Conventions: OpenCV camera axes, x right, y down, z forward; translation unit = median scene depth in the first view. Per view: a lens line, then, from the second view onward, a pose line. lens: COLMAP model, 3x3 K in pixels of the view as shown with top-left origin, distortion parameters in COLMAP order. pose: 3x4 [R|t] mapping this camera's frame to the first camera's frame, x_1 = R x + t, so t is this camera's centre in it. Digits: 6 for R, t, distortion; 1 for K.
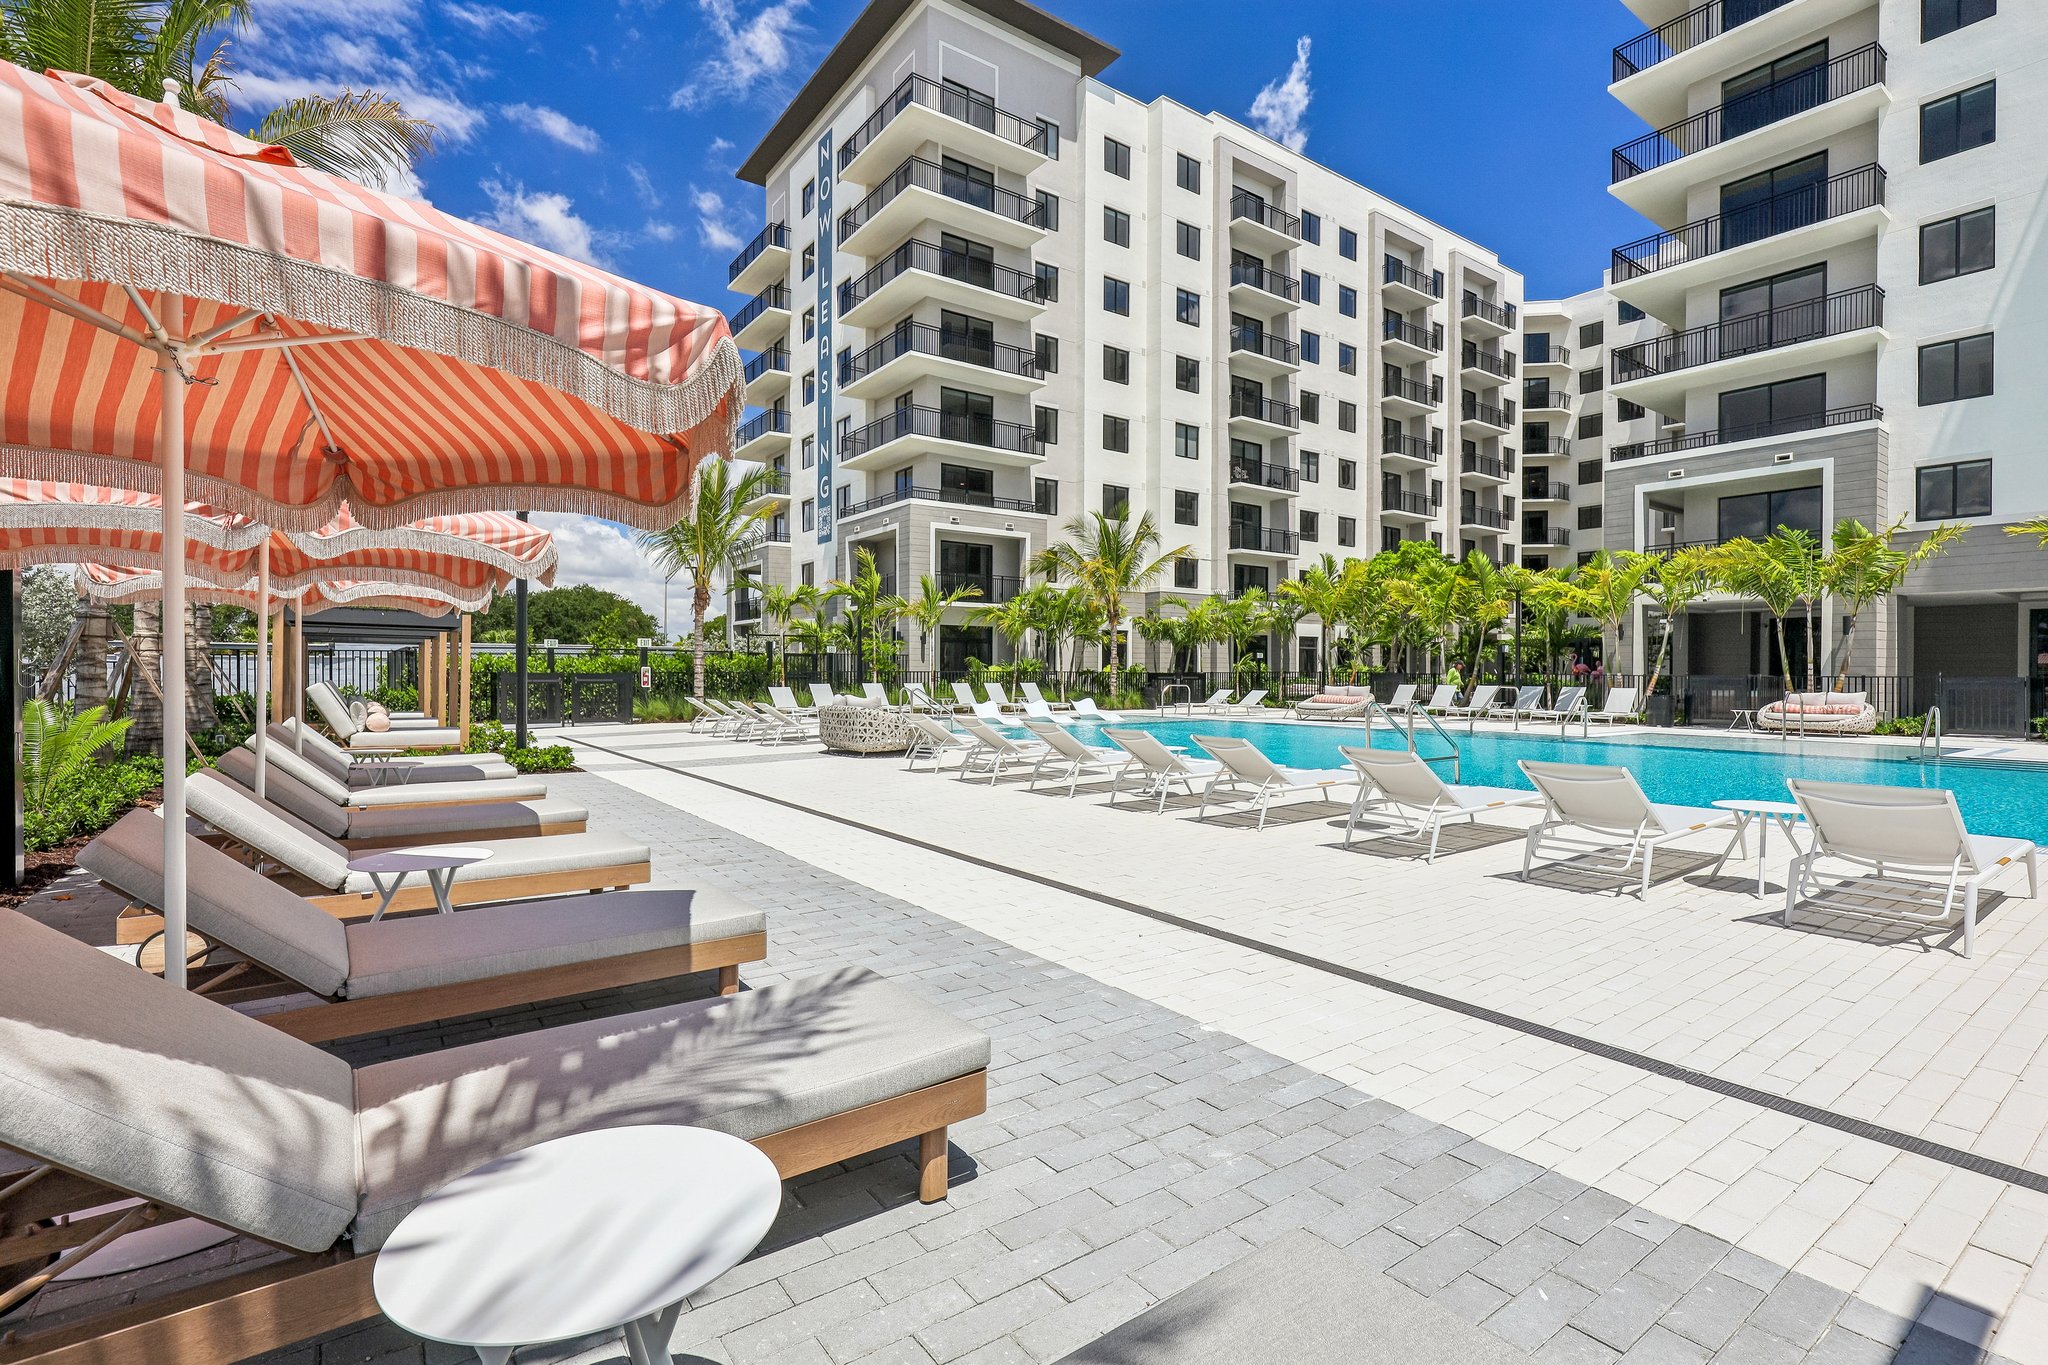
lens RADIAL K [[928.5, 0, 1044.1], [0, 928.5, 673.6], [0, 0, 1]] dist [-0.002638, 0.001163]
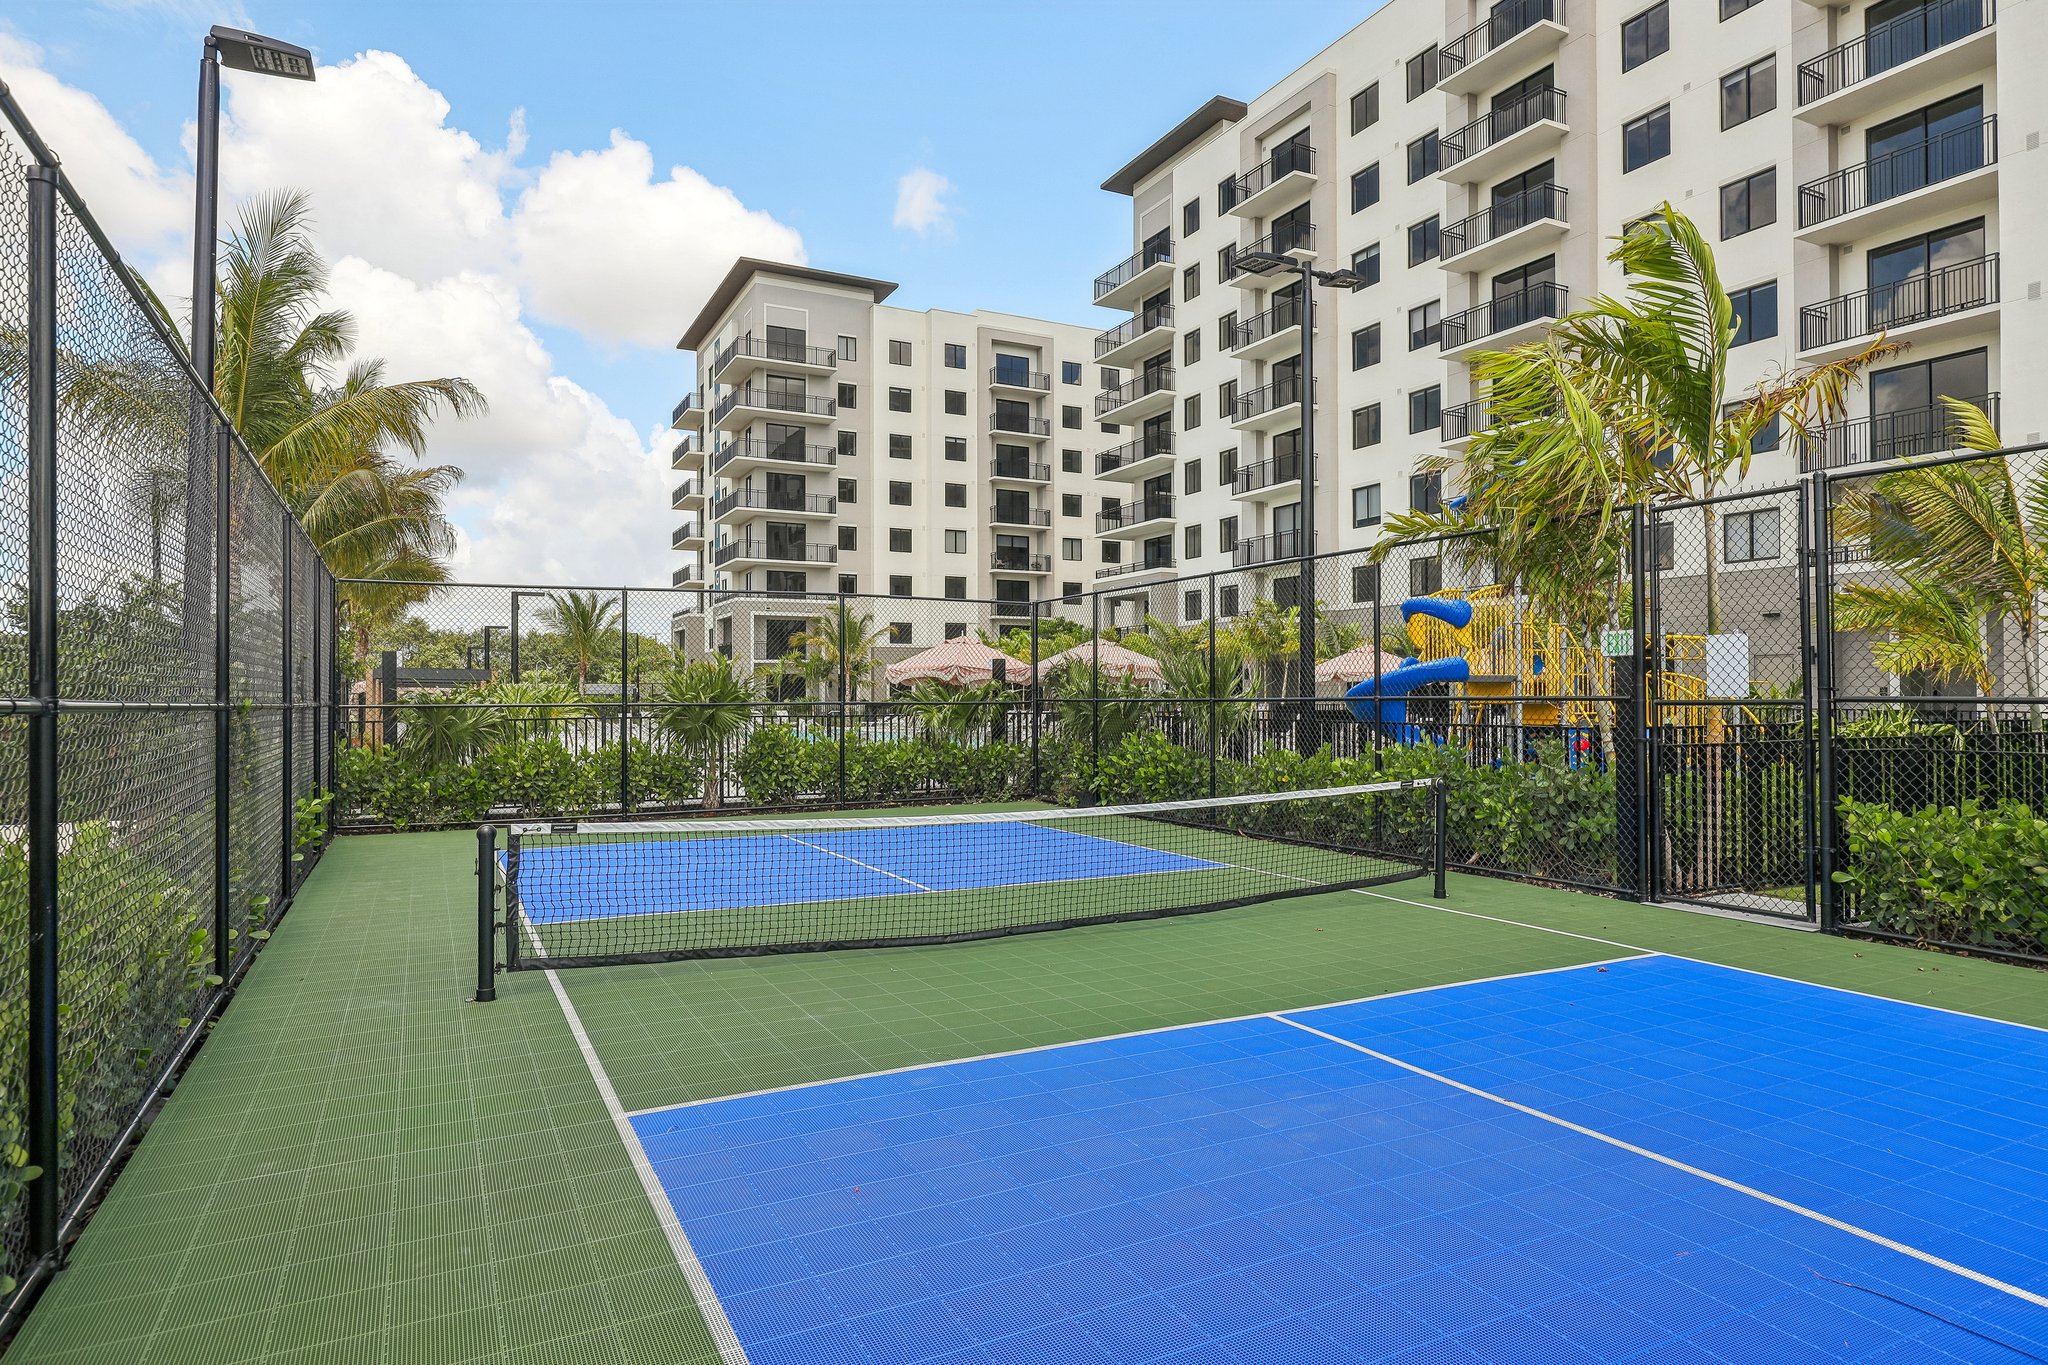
lens RADIAL K [[1165.4, 0, 1036.1], [0, 1165.4, 686.4], [0, 0, 1]] dist [0.009588, 0.003927]
pose [[0.989410, -0.007126, -0.144975, 0.546245], [0.004959, 0.999871, -0.015306, 0.001164], [0.145065, 0.014425, 0.989317, -0.775665]]
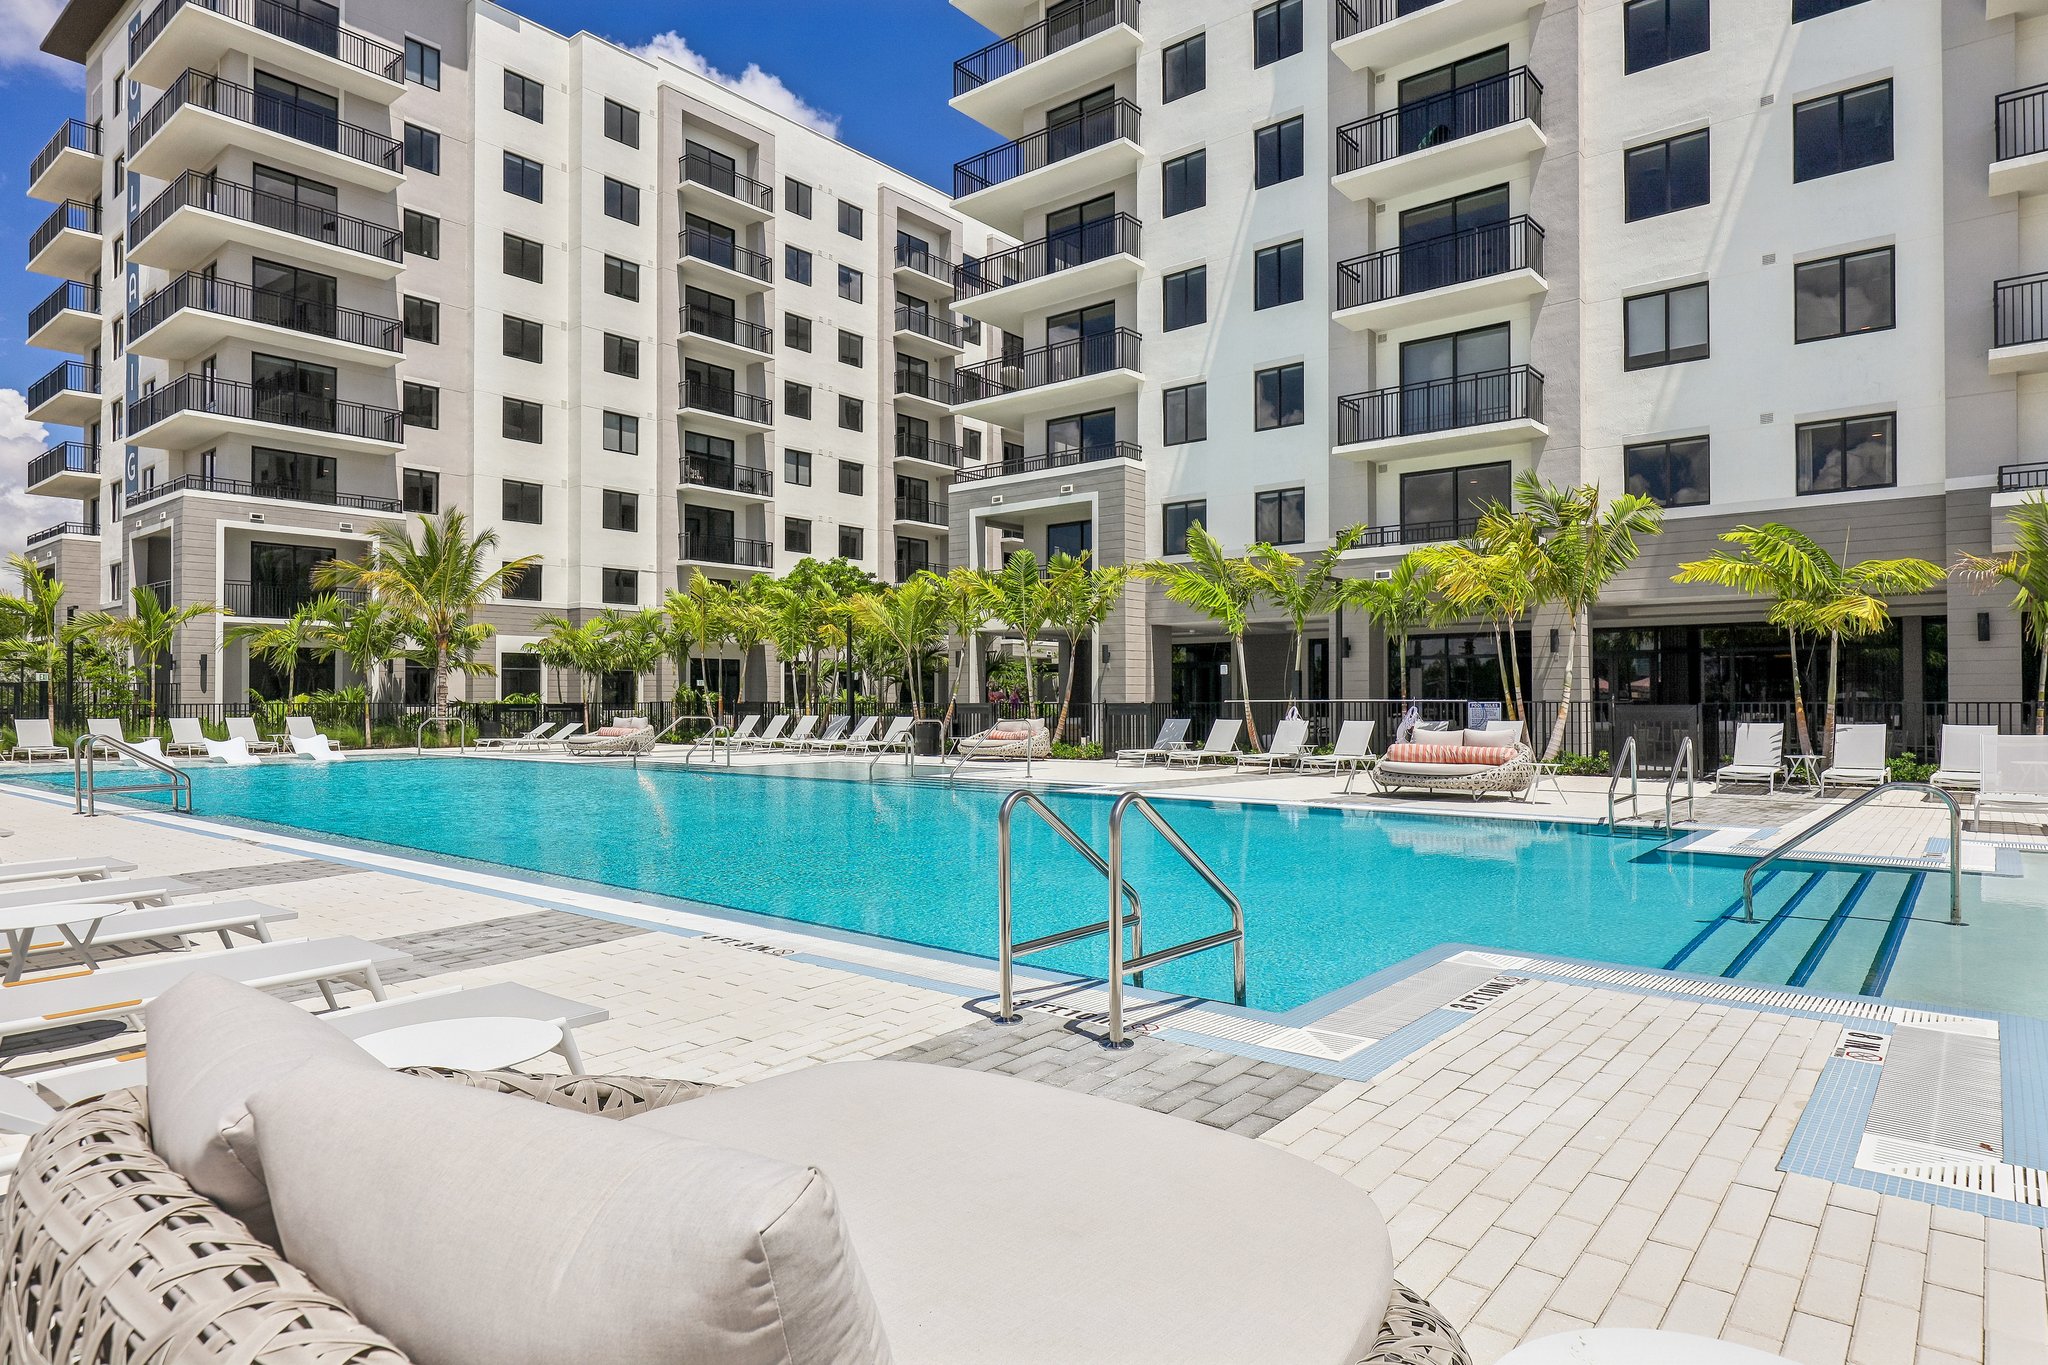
lens RADIAL K [[1165.4, 0, 1018.7], [0, 1165.4, 680.2], [0, 0, 1]] dist [0.009588, 0.003927]
pose [[0.970358, 0.000391, 0.241671, 0.254625], [0.005079, 0.999745, -0.022012, 0.002857], [-0.241618, 0.022587, 0.970108, -0.131358]]
